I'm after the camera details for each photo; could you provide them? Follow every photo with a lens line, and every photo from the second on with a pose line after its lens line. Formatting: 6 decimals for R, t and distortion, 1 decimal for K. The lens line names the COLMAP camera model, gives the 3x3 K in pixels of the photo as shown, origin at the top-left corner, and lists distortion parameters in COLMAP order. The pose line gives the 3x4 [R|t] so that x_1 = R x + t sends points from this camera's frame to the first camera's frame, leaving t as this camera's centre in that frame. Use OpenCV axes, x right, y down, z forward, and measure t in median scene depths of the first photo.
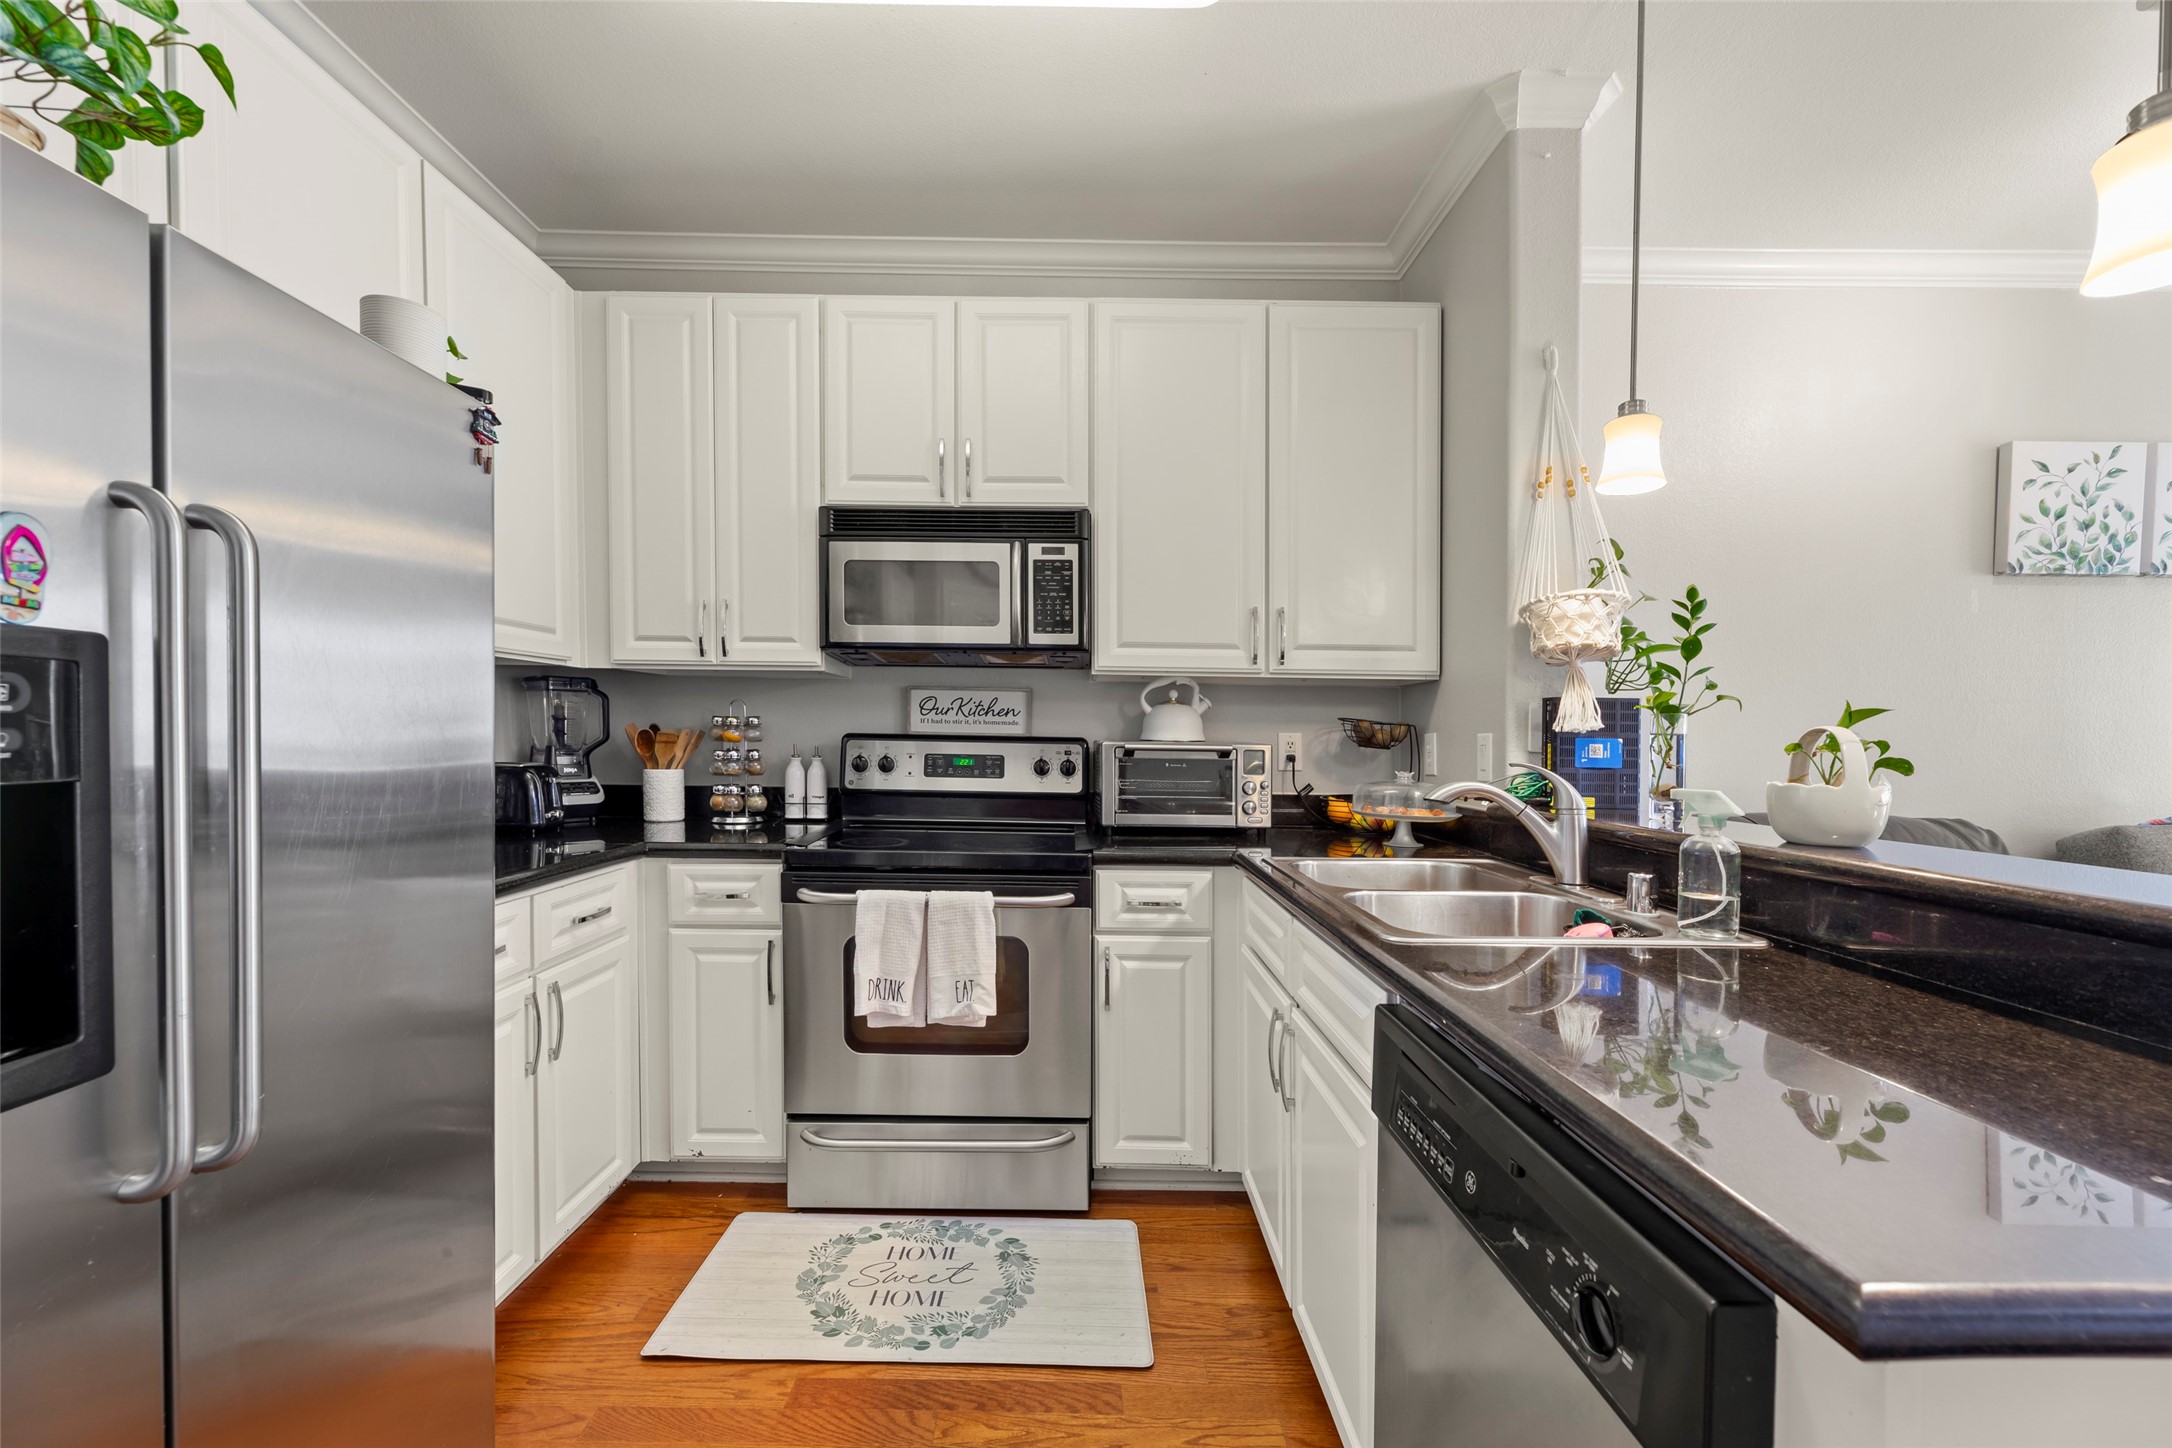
lens RADIAL K [[884.0, 0, 1135.8], [0, 884.0, 745.6], [0, 0, 1]] dist [-0.000093, -0.000190]
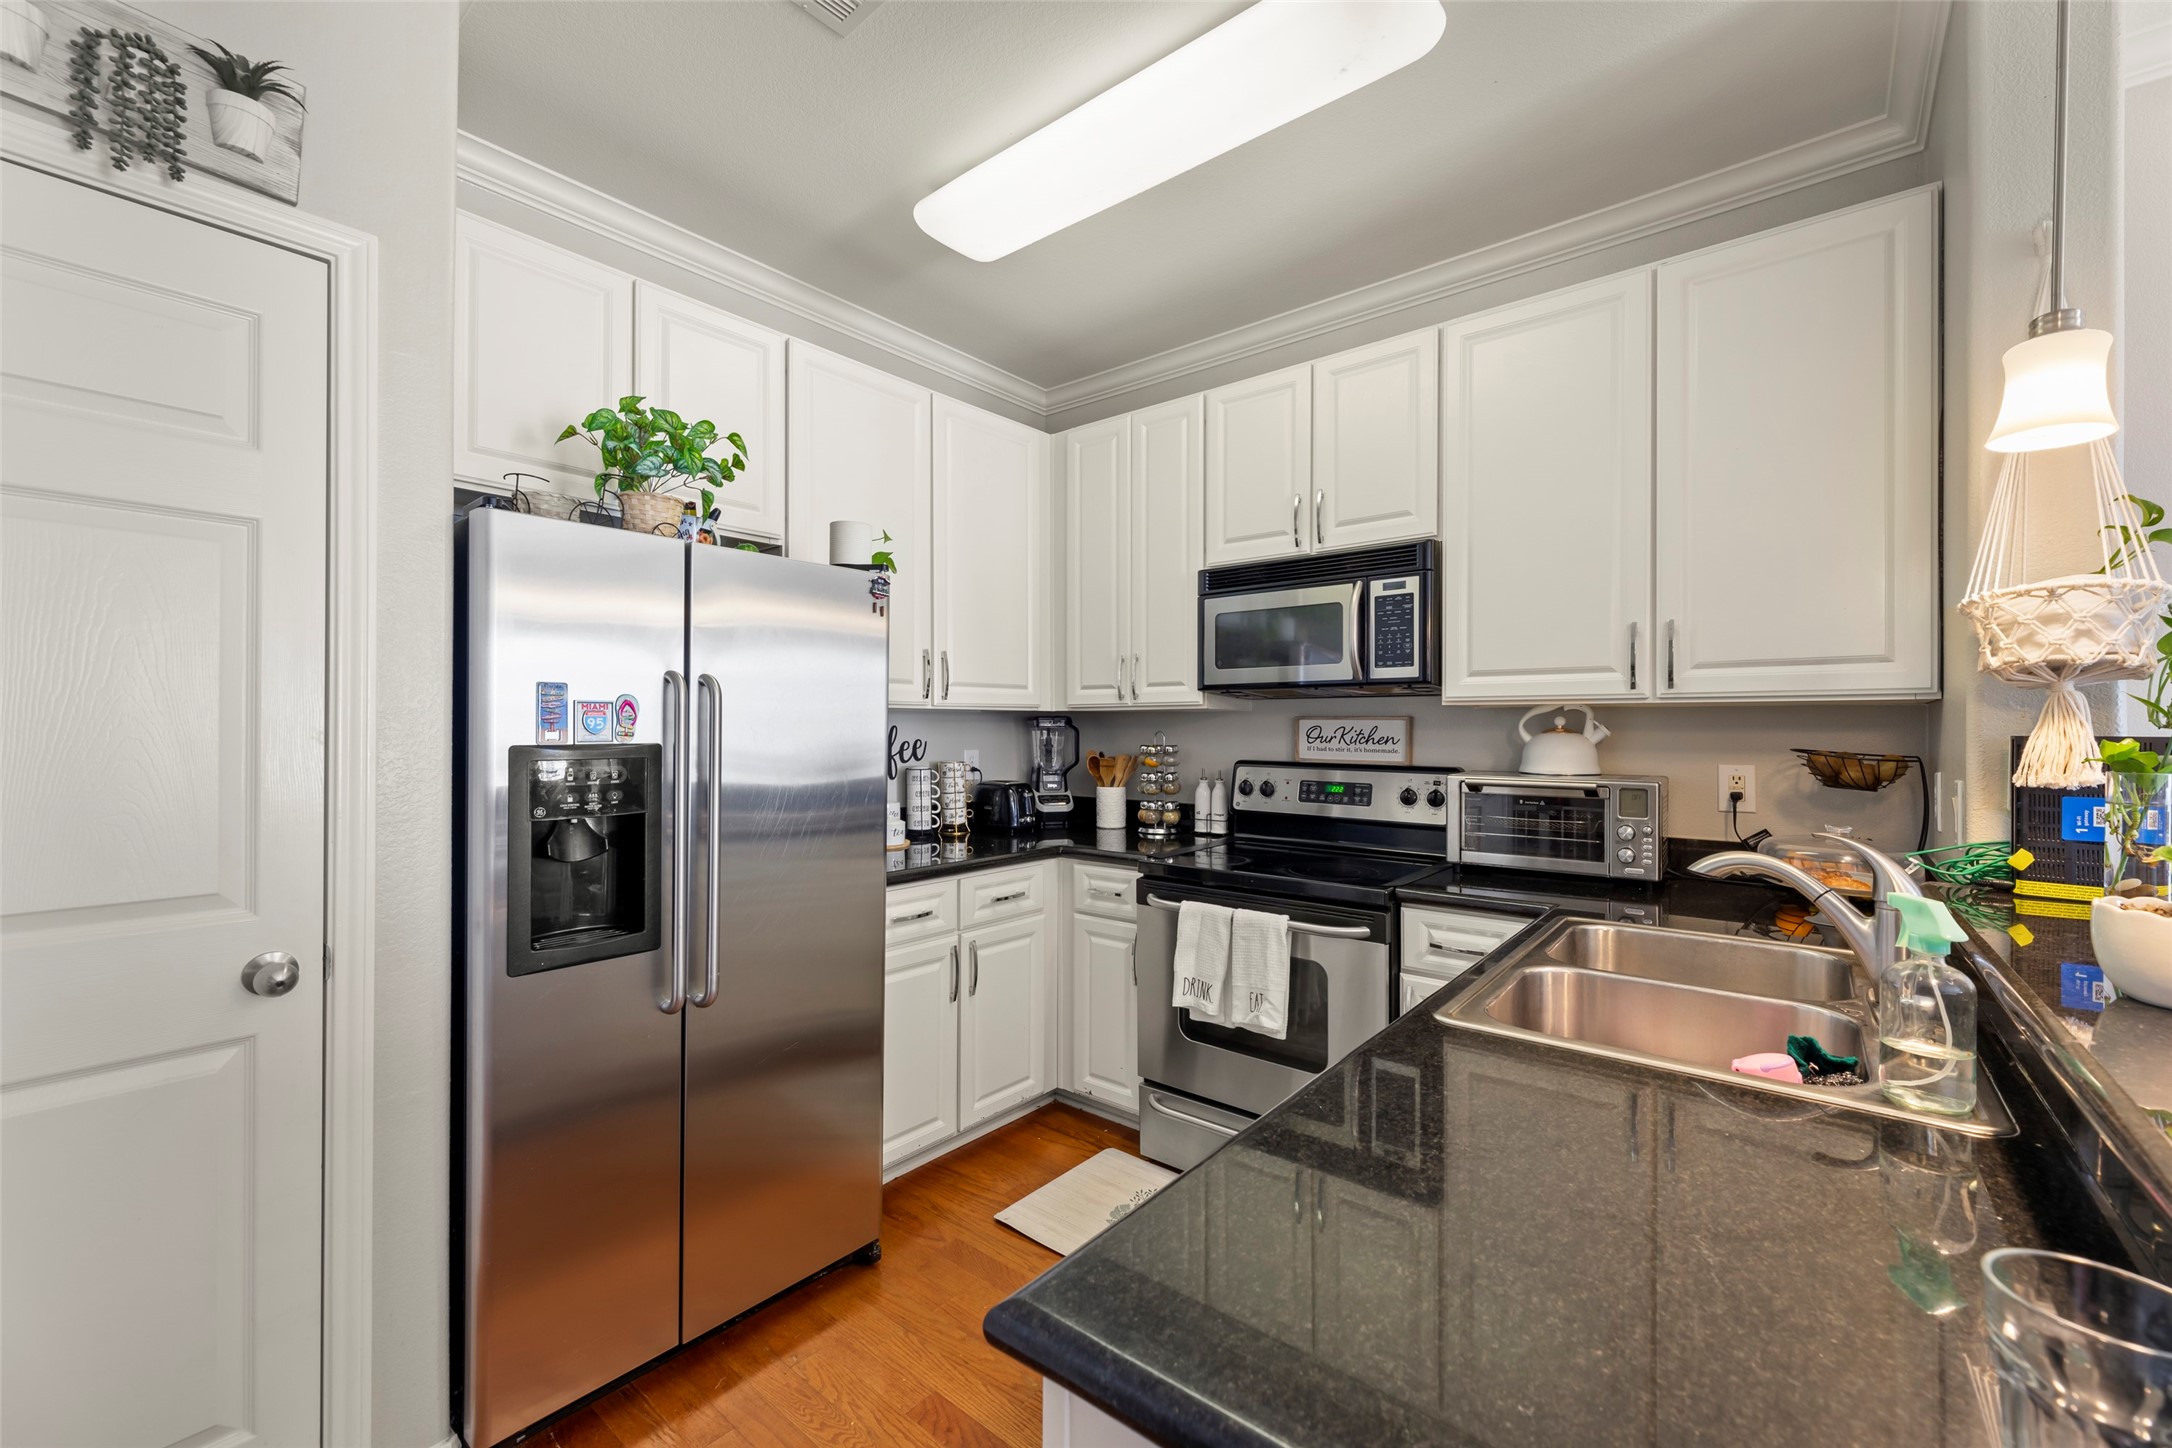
lens RADIAL K [[876.7, 0, 1086.0], [0, 876.7, 724.0], [0, 0, 1]] dist [0.000755, 0.000068]
pose [[0.770022, -0.013455, -0.637876, 0.267516], [-0.004647, 0.999633, -0.026695, -0.032450], [0.638001, 0.023520, 0.769676, 0.004010]]
